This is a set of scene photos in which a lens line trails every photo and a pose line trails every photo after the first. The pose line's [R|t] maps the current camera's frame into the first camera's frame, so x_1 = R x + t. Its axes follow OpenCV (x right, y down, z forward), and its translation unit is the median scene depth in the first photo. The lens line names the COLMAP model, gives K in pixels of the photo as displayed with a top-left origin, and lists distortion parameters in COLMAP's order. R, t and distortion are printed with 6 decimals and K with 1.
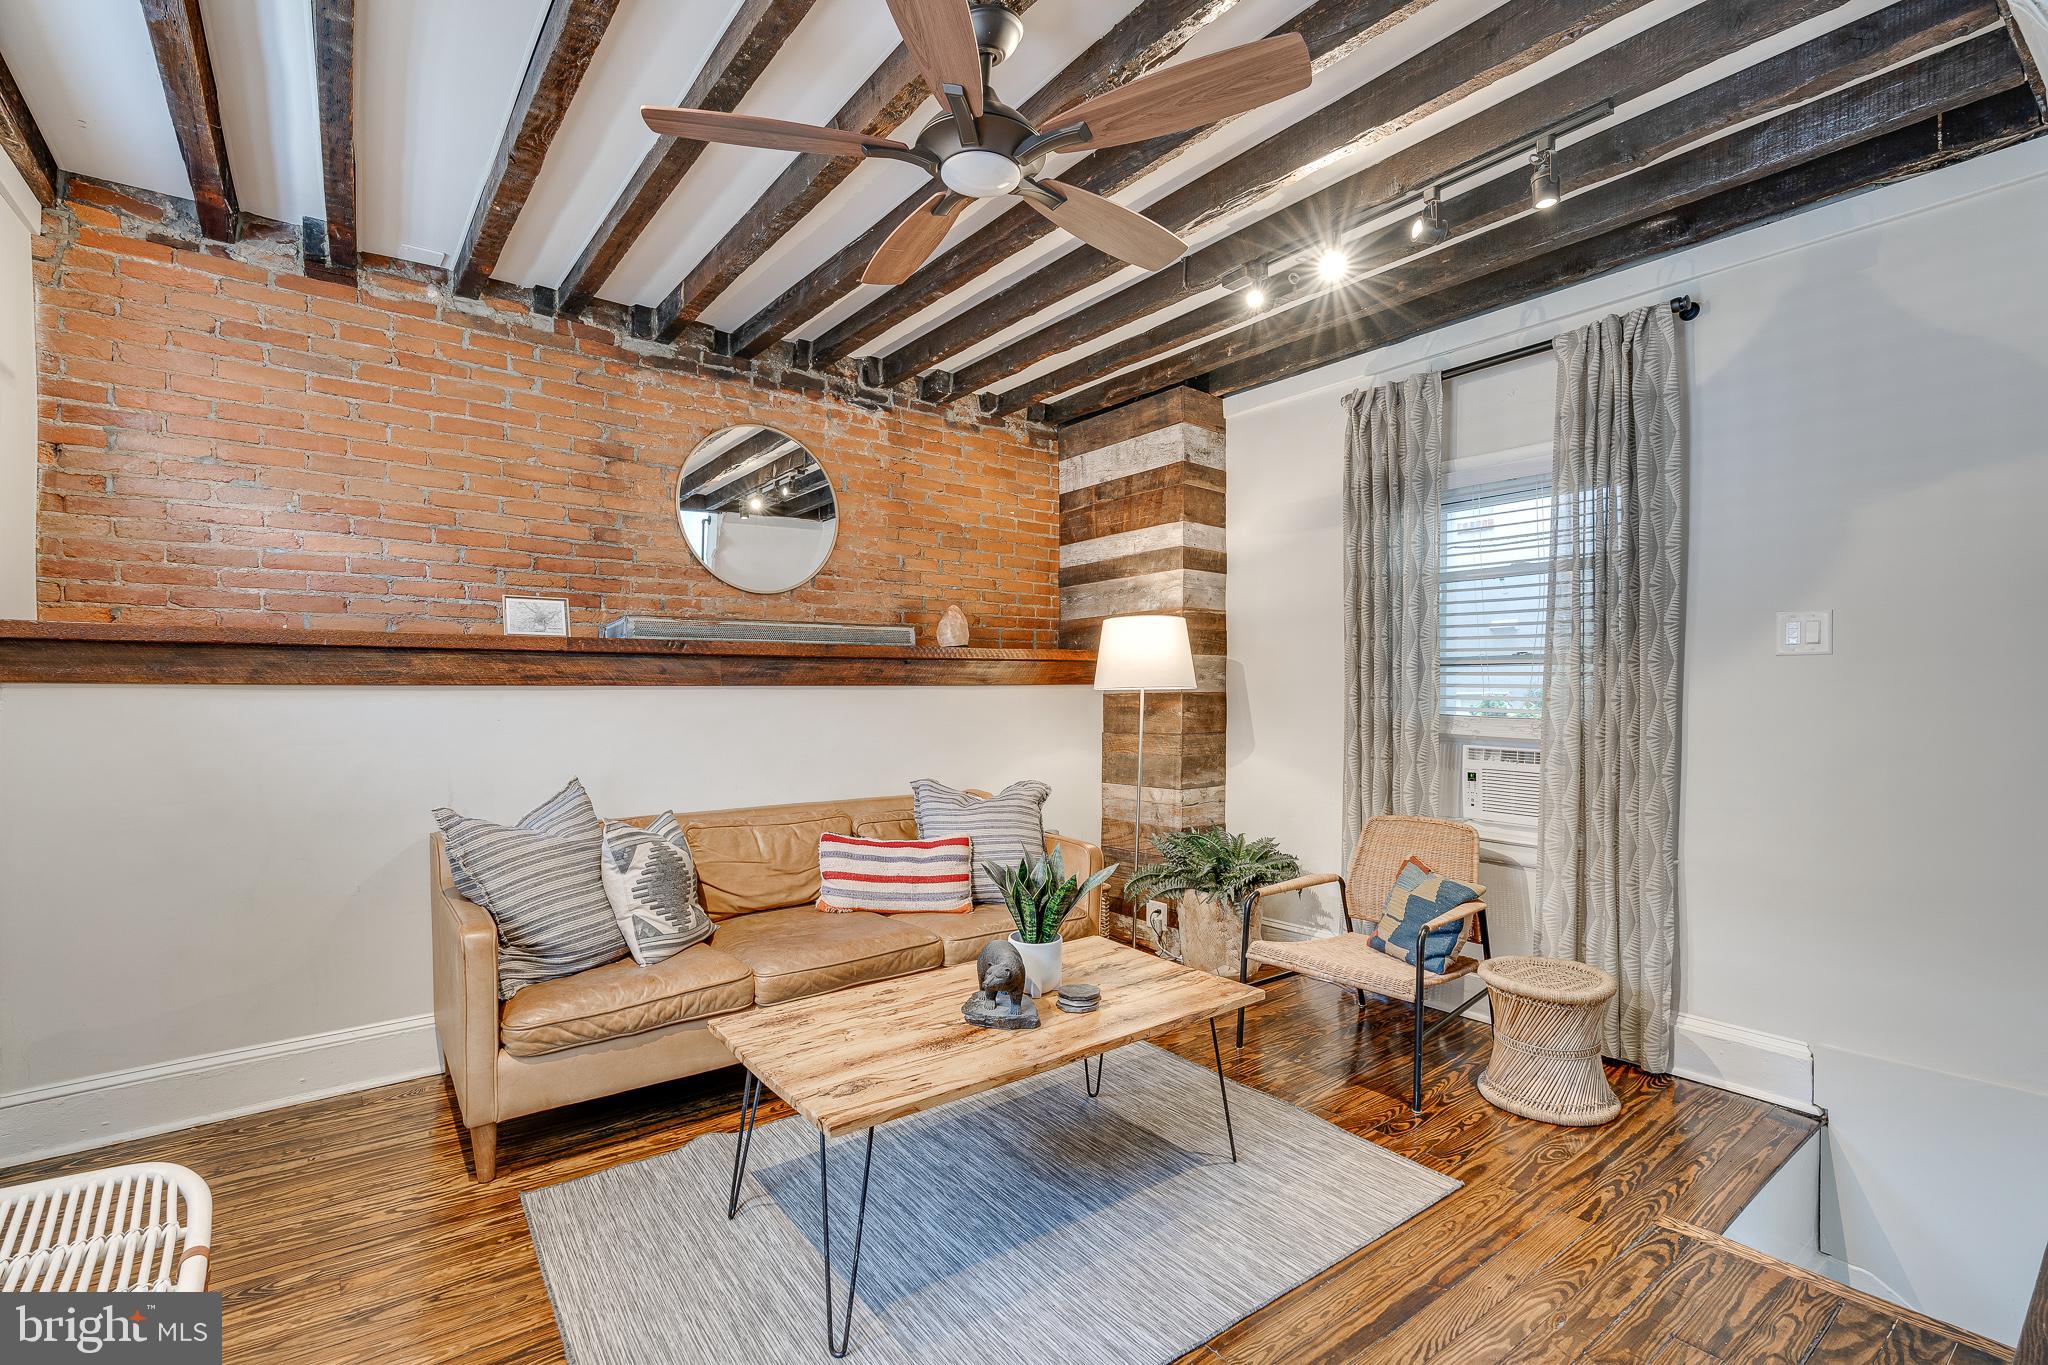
lens RADIAL K [[926.9, 0, 1018.8], [0, 926.9, 696.1], [0, 0, 1]] dist [-0.010022, 0.003404]
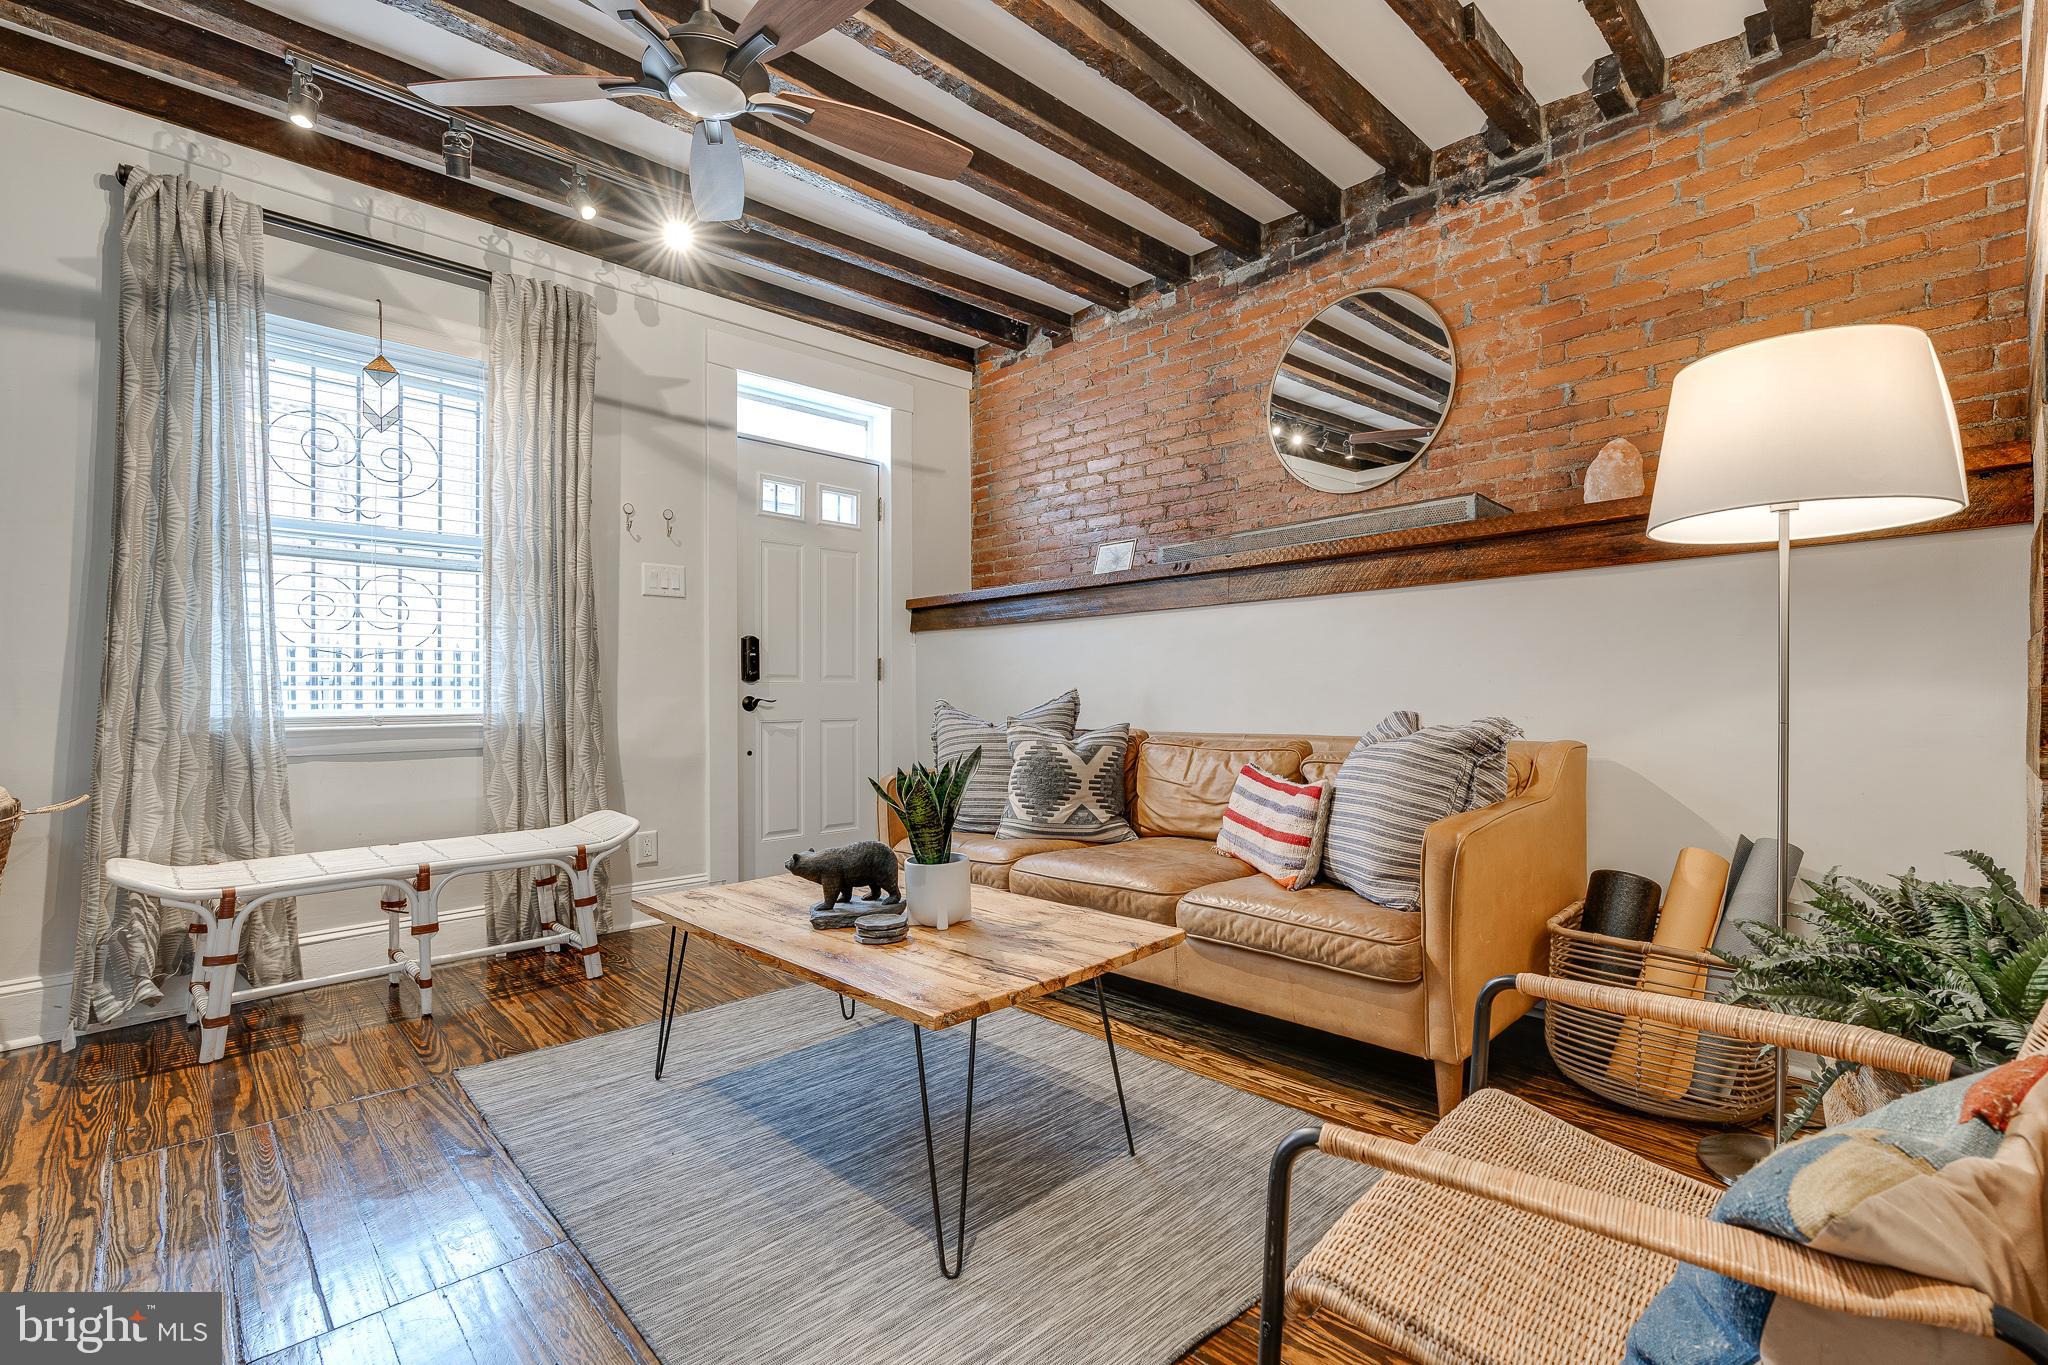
lens RADIAL K [[926.9, 0, 1018.1], [0, 926.9, 691.7], [0, 0, 1]] dist [-0.010022, 0.003404]
pose [[0.102500, -0.001096, -0.994732, 0.510156], [0.002913, 0.999995, -0.000801, 0.067594], [0.994729, -0.002815, 0.102502, 0.591922]]
